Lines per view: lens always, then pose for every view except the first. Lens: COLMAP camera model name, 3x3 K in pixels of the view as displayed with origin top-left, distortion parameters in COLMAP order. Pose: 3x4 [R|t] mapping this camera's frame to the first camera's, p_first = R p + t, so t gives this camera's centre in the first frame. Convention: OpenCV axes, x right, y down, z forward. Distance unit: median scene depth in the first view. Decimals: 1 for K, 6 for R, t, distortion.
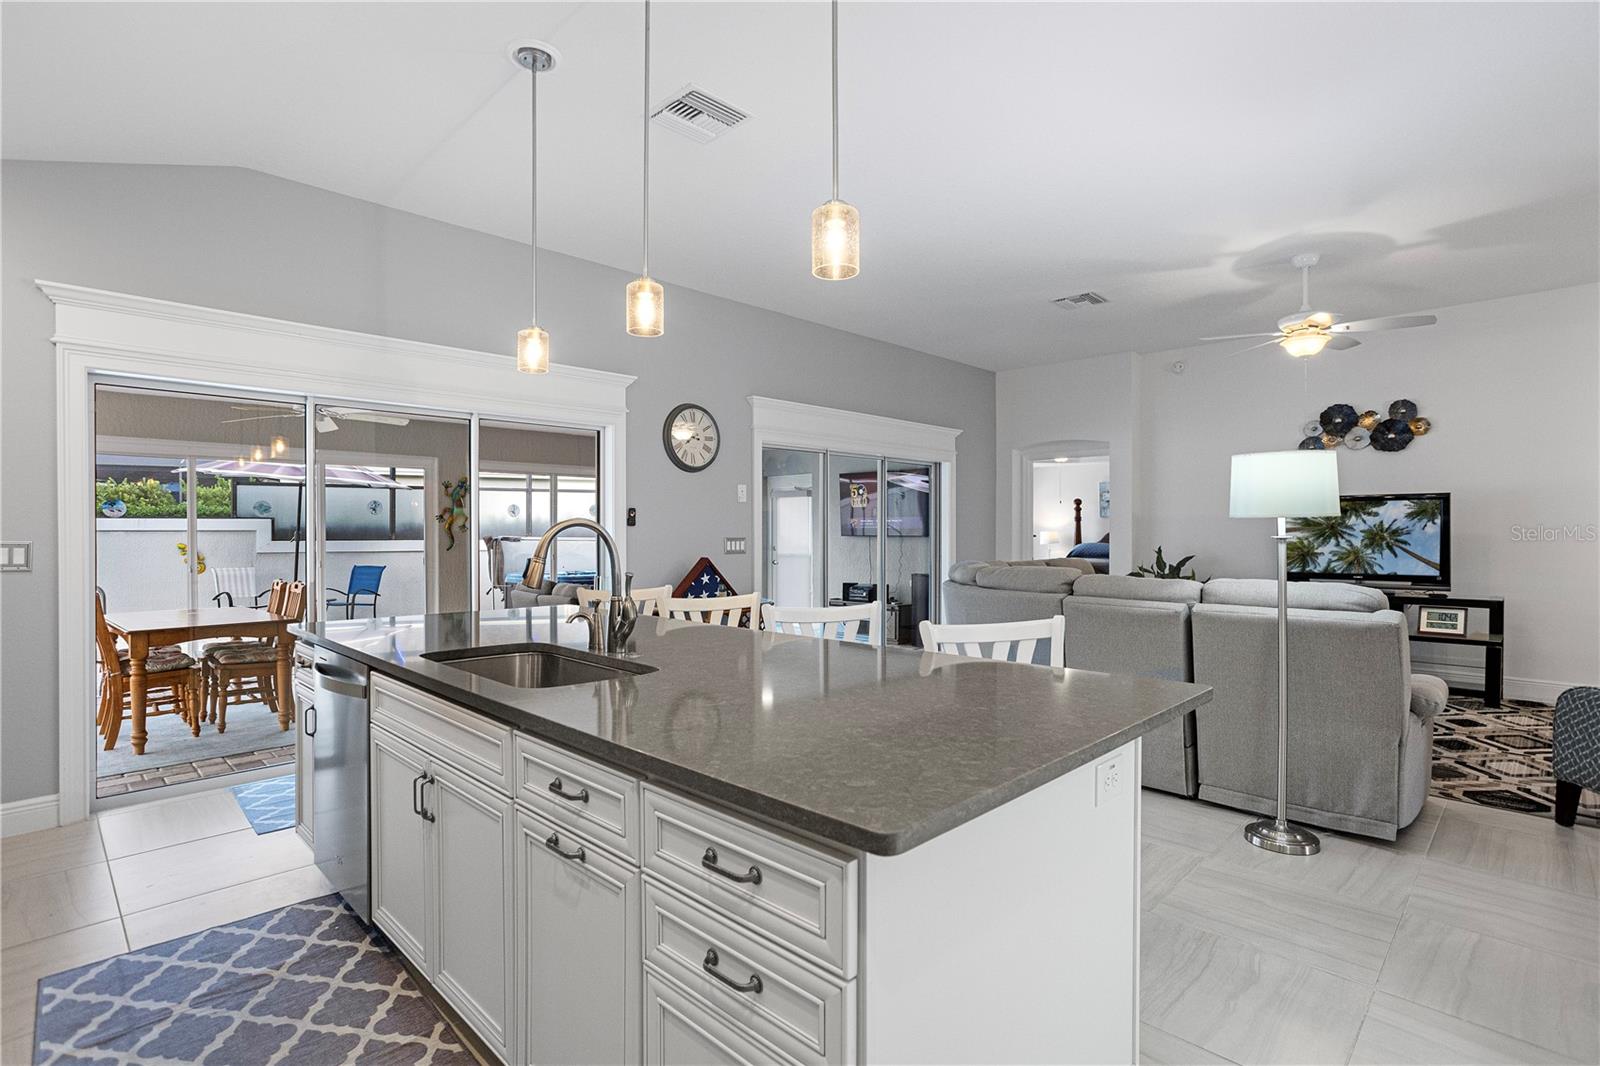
lens RADIAL K [[759.1, 0, 729.4], [0, 759.1, 529.3], [0, 0, 1]] dist [-0.001683, -0.019362]
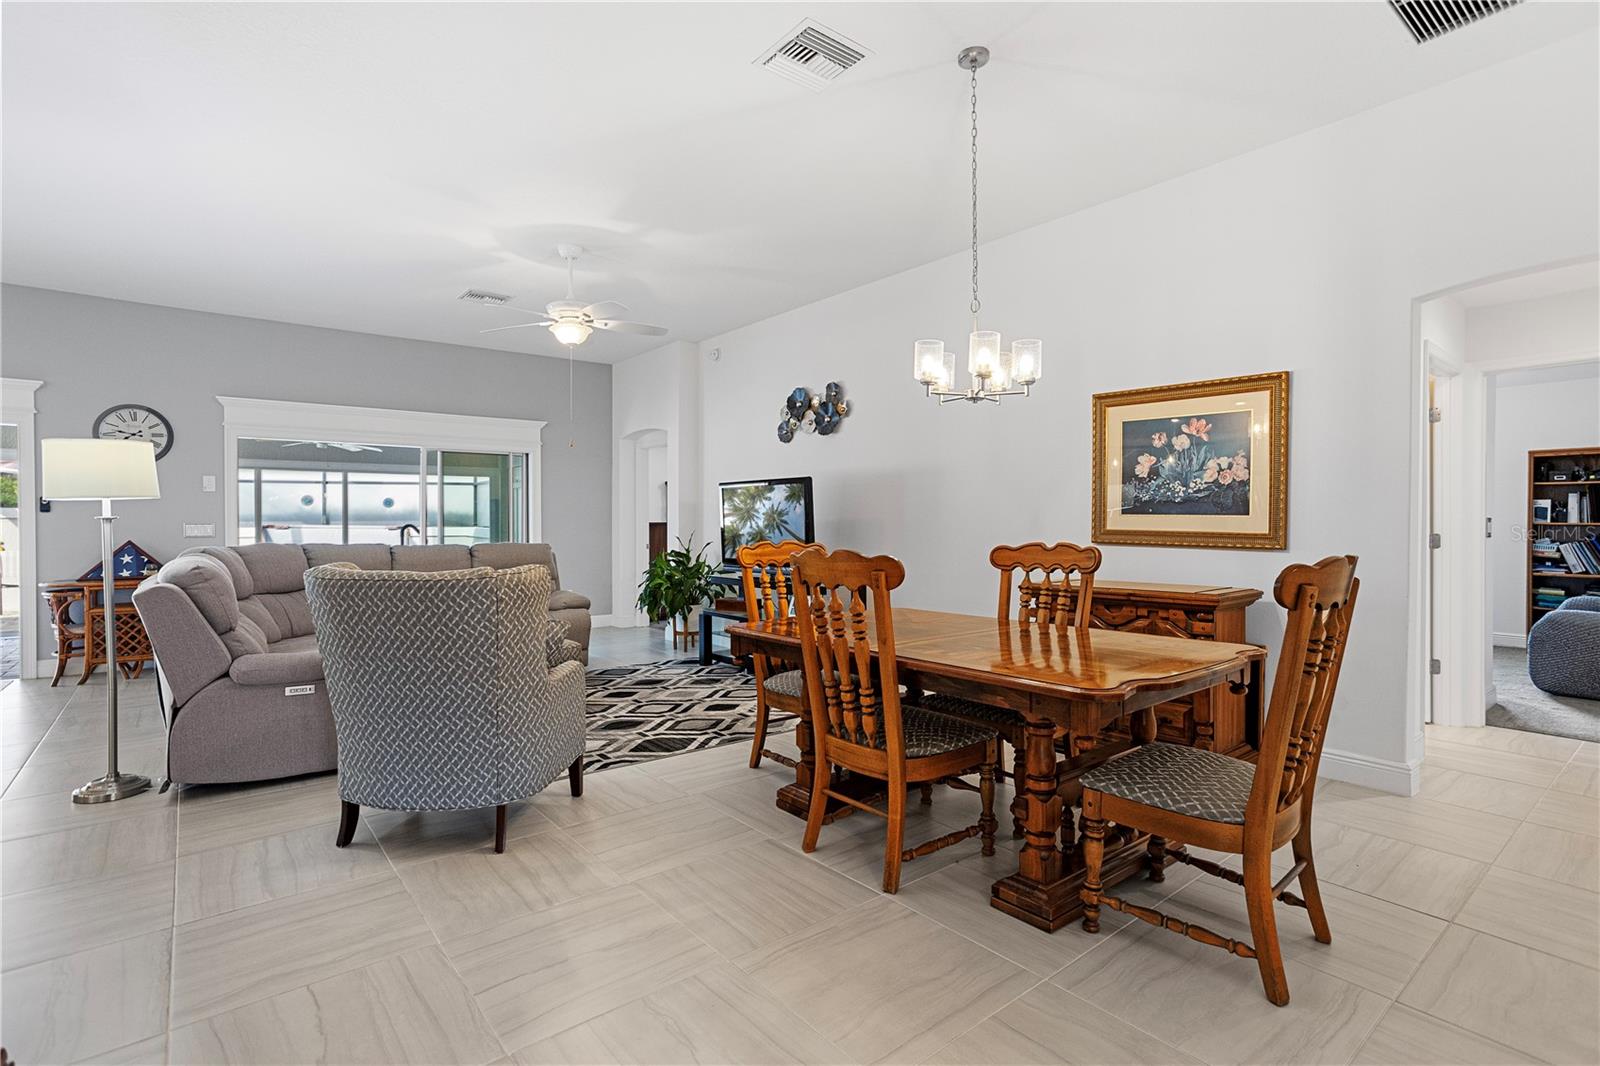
lens RADIAL K [[759.1, 0, 729.4], [0, 759.1, 529.3], [0, 0, 1]] dist [-0.001683, -0.019362]
pose [[0.993109, -0.001624, -0.117180, 0.927560], [0.003032, 0.999925, 0.011841, 0.009642], [0.117152, -0.012115, 0.993040, -0.014068]]
